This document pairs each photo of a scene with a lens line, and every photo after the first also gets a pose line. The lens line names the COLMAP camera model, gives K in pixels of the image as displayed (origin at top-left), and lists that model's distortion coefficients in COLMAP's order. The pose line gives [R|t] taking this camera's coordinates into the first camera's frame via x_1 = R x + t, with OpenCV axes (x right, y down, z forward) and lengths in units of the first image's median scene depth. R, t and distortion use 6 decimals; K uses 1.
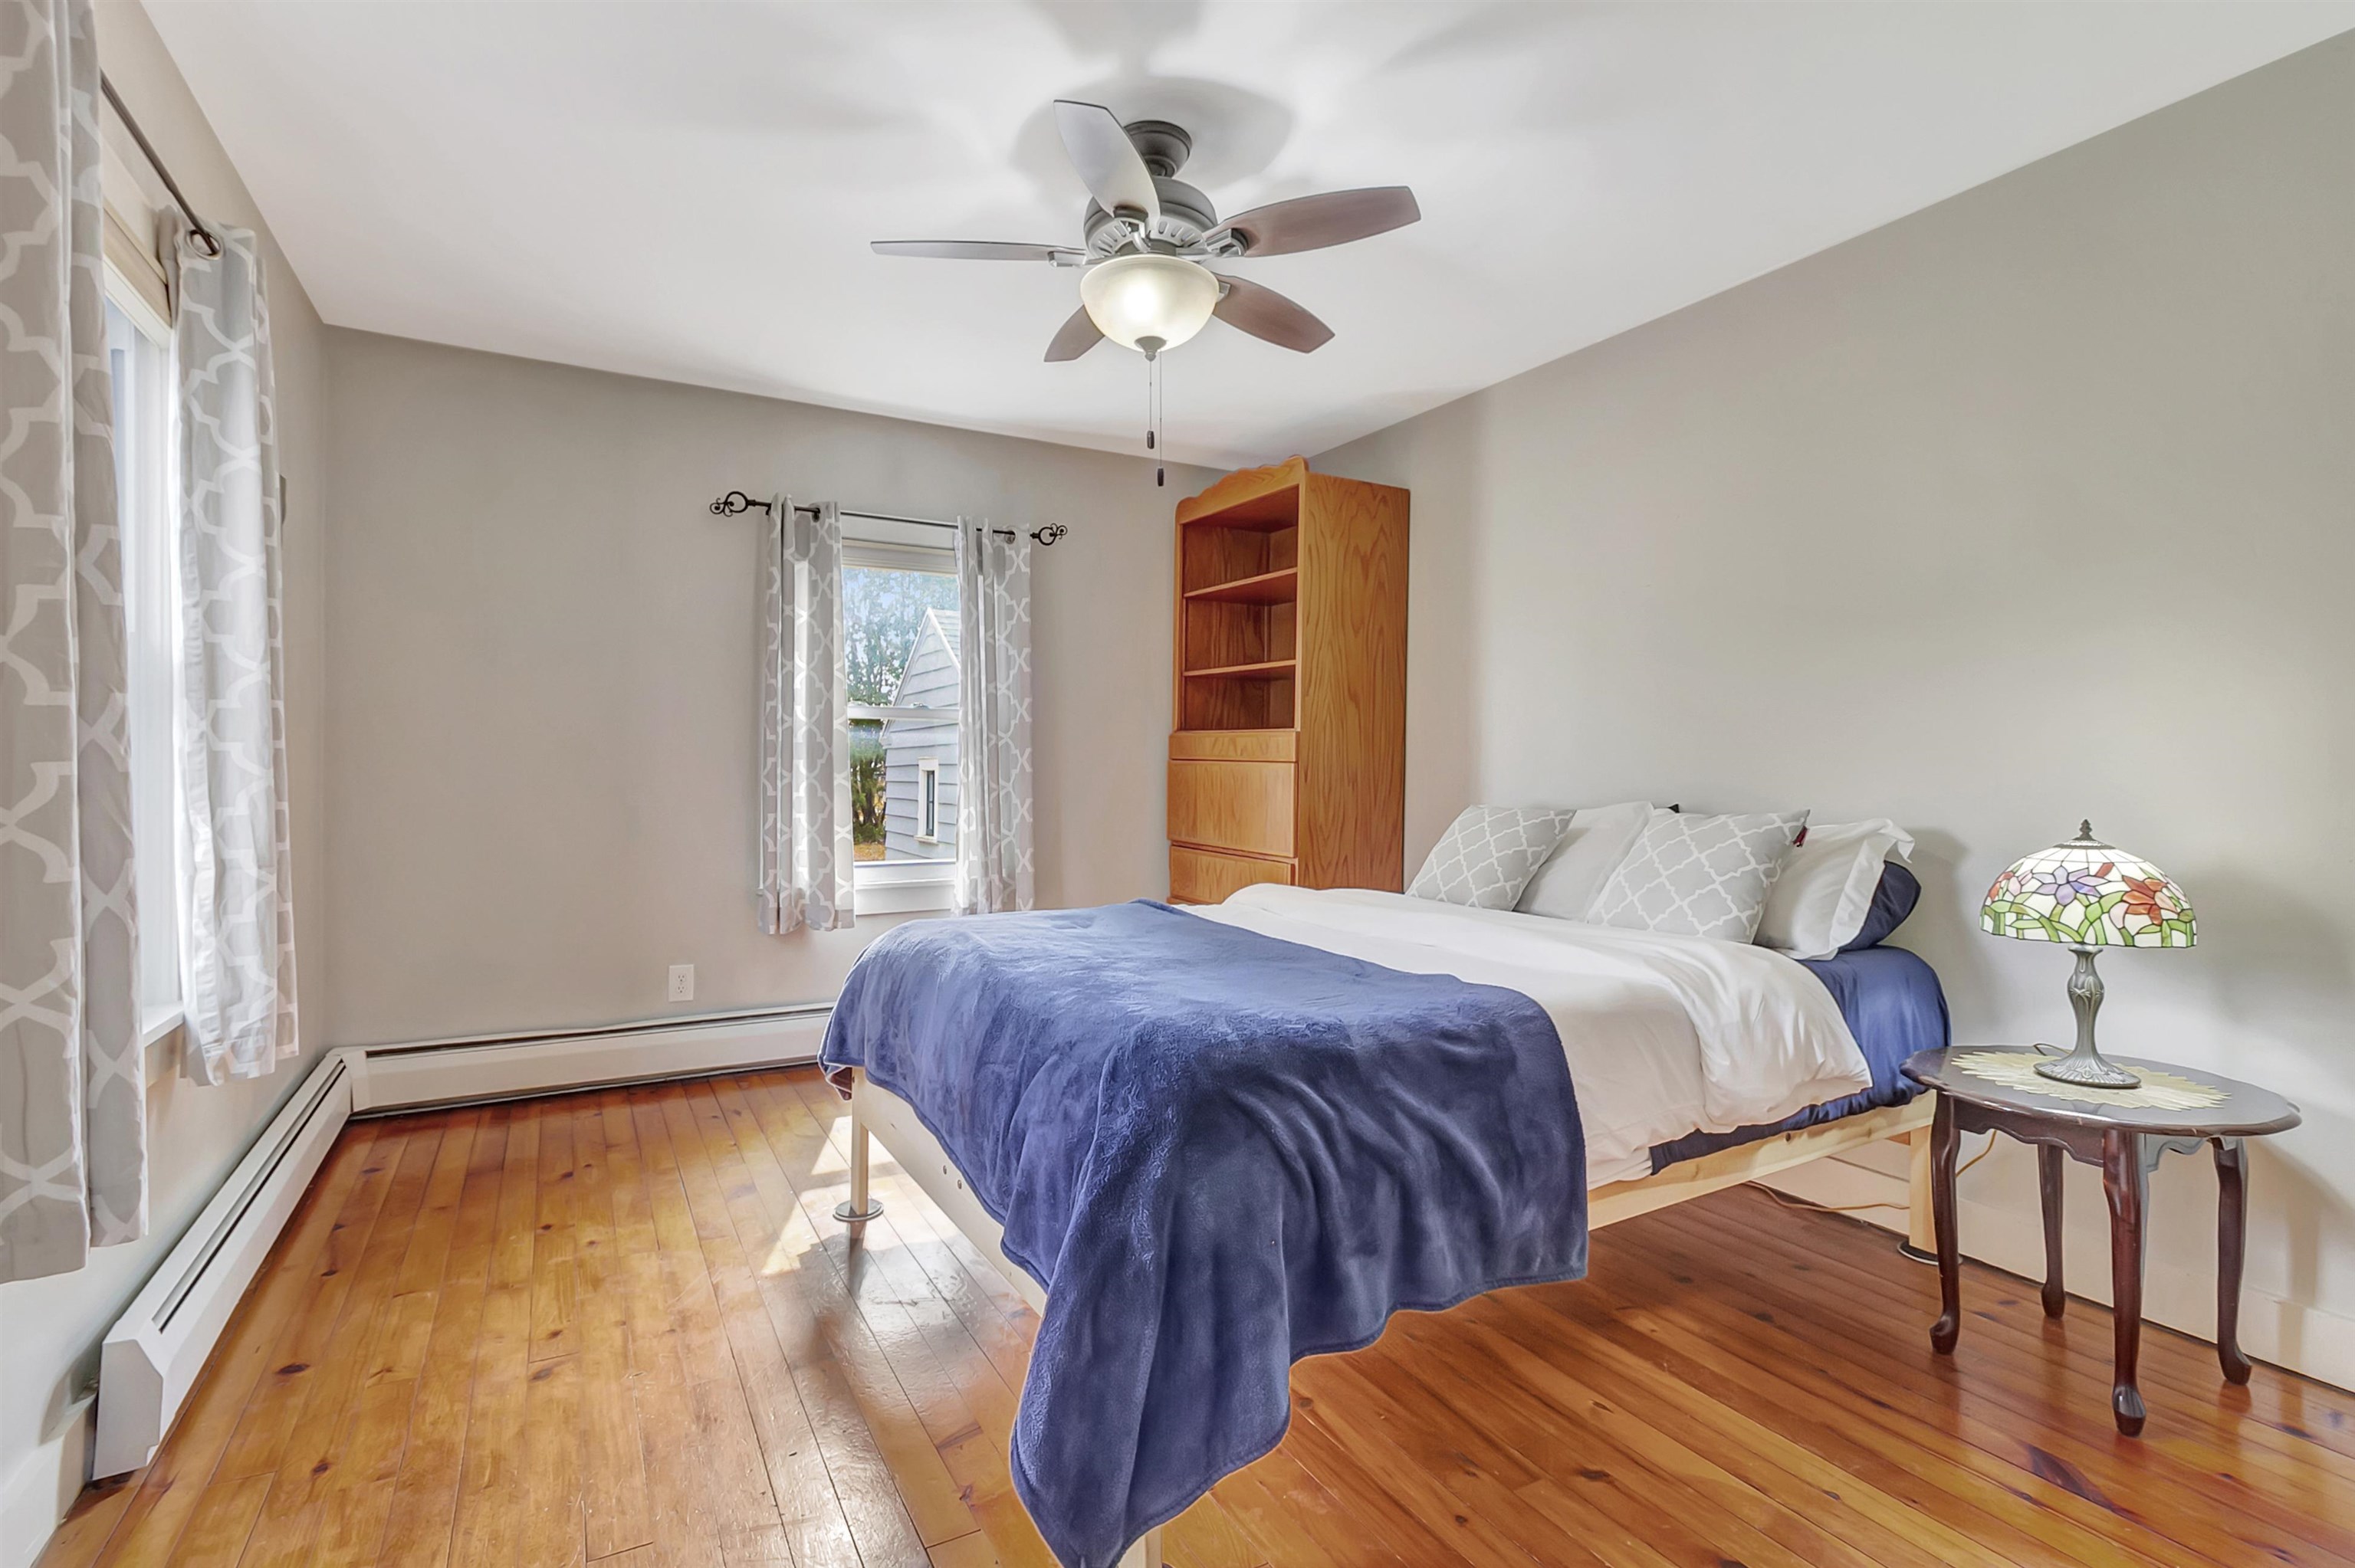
lens RADIAL K [[1087.2, 0, 1181.0], [0, 1087.2, 773.9], [0, 0, 1]] dist [0.001363, 0.000165]
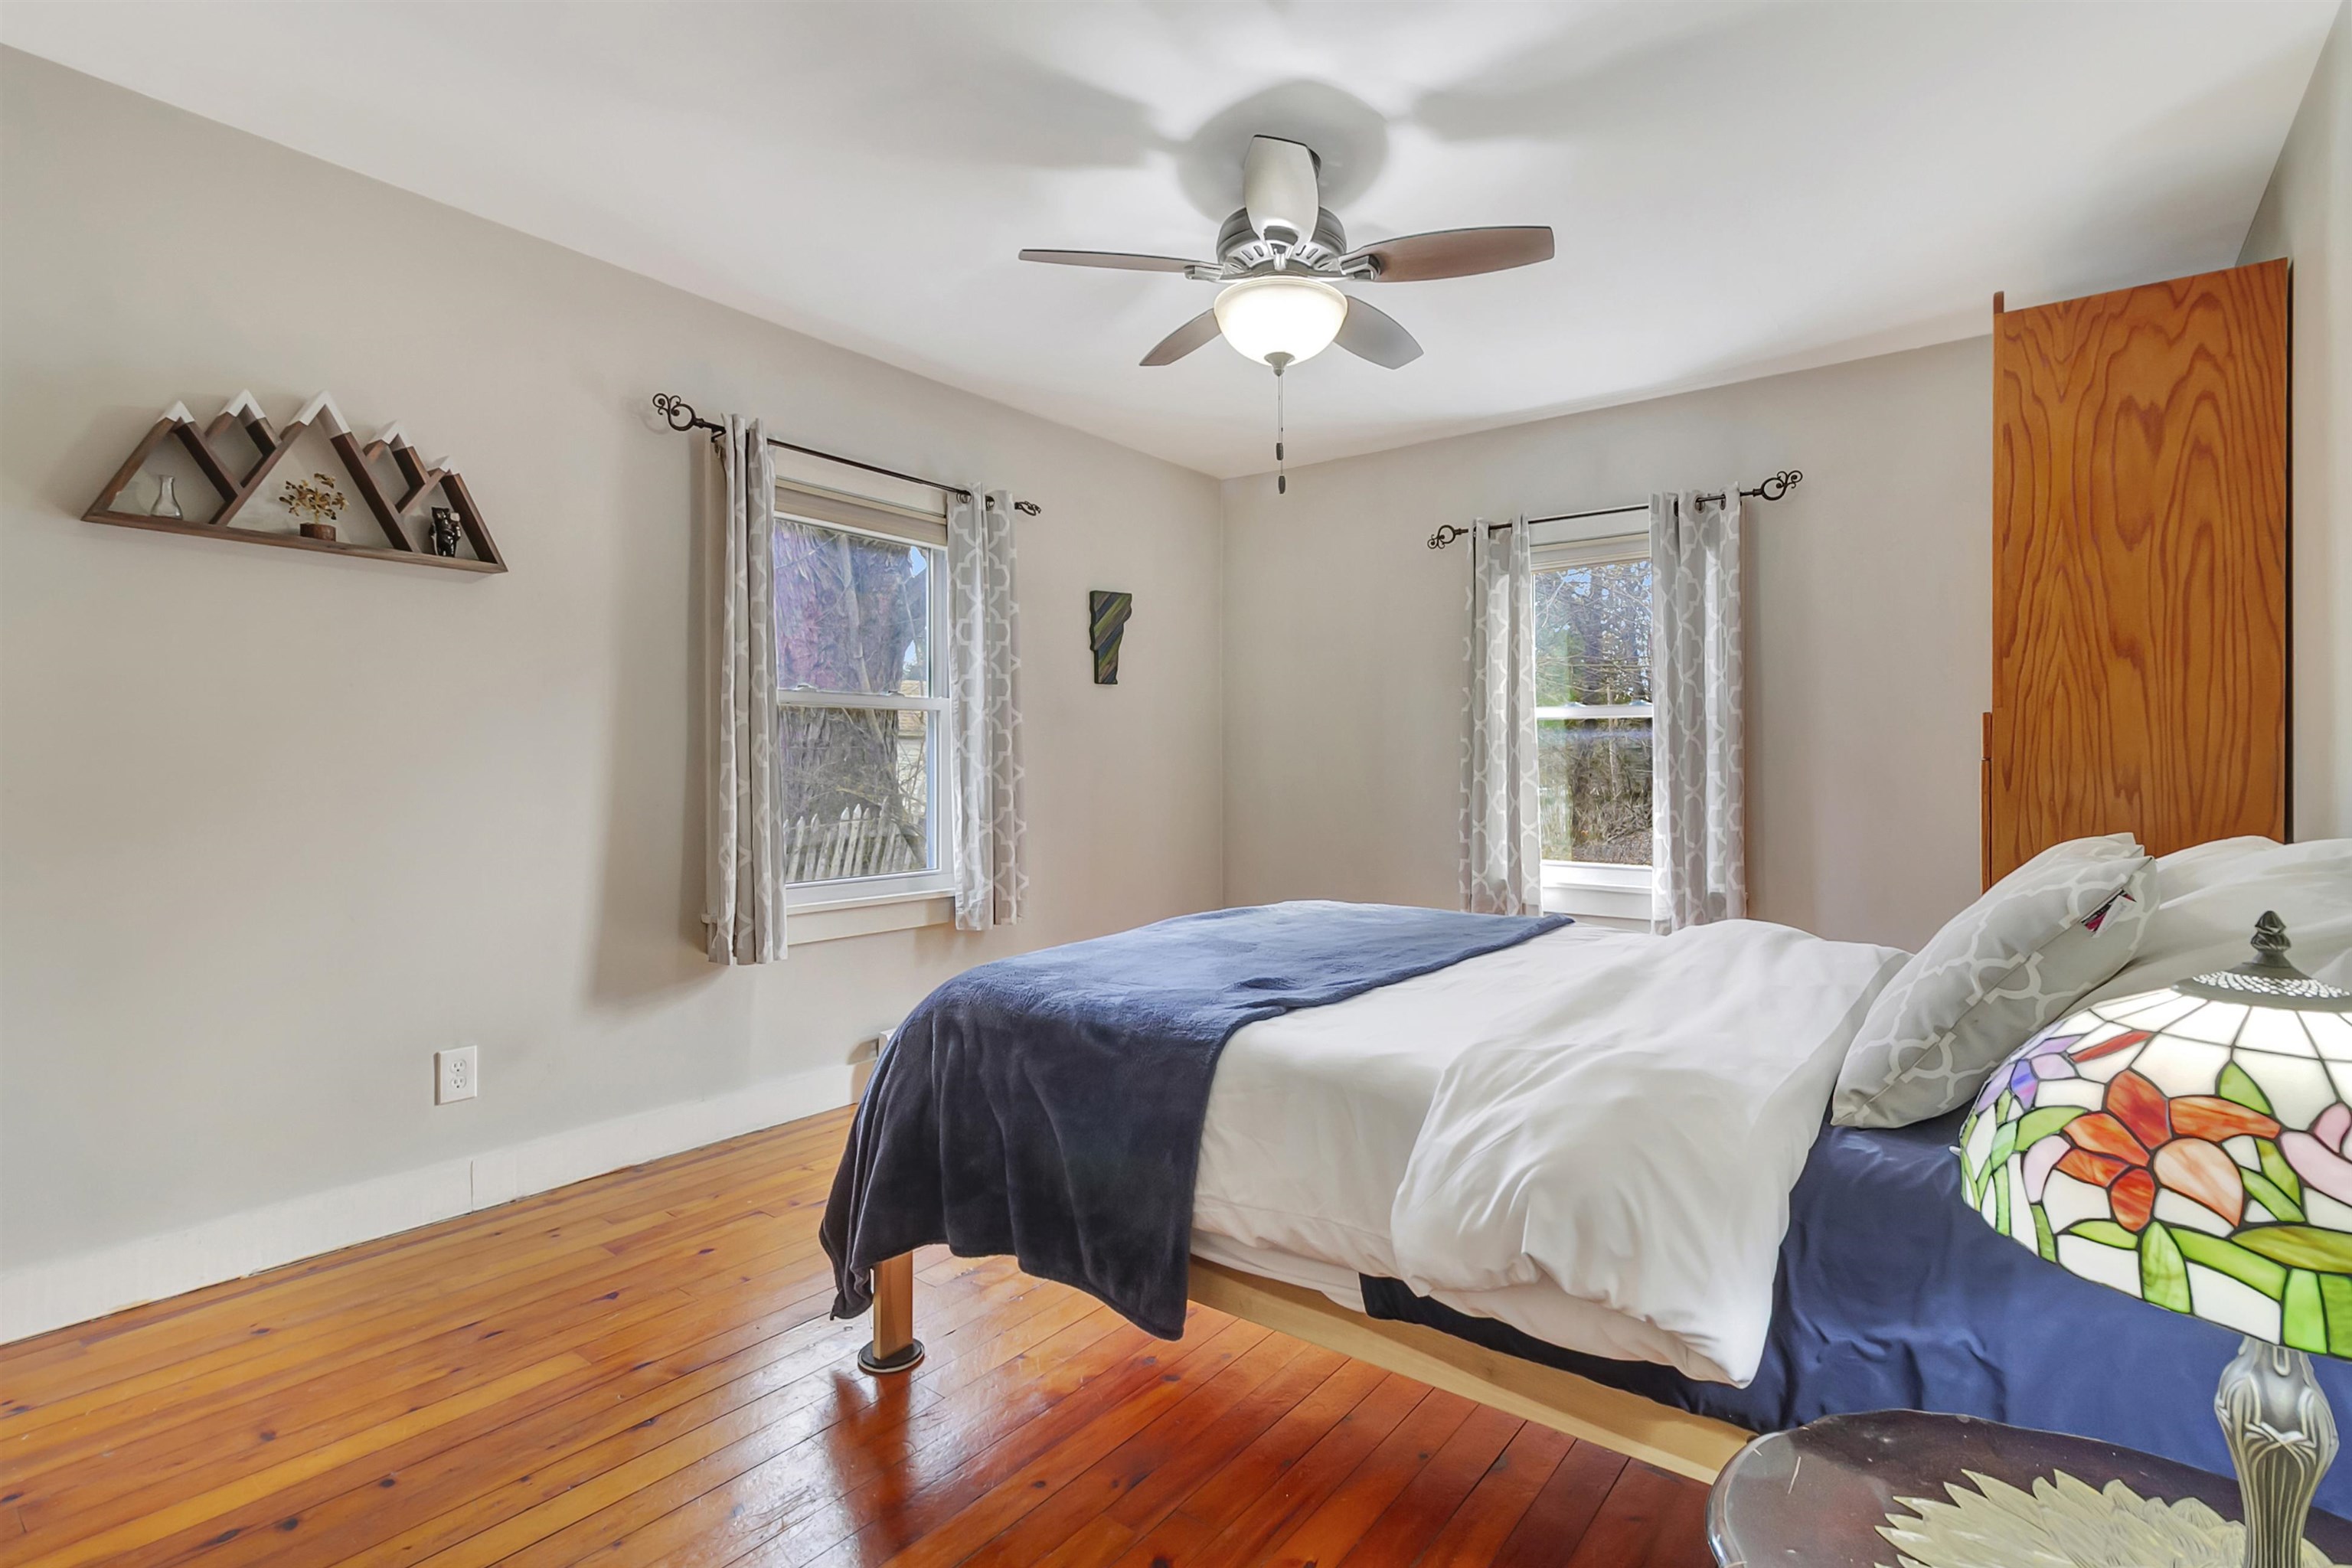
lens RADIAL K [[1093.1, 0, 1186.7], [0, 1093.1, 784.4], [0, 0, 1]] dist [0.001423, 0.000619]
pose [[0.398495, 0.013517, -0.917071, 0.901248], [-0.008367, 0.999903, 0.011102, 0.001455], [0.917133, 0.003250, 0.398569, 0.499619]]
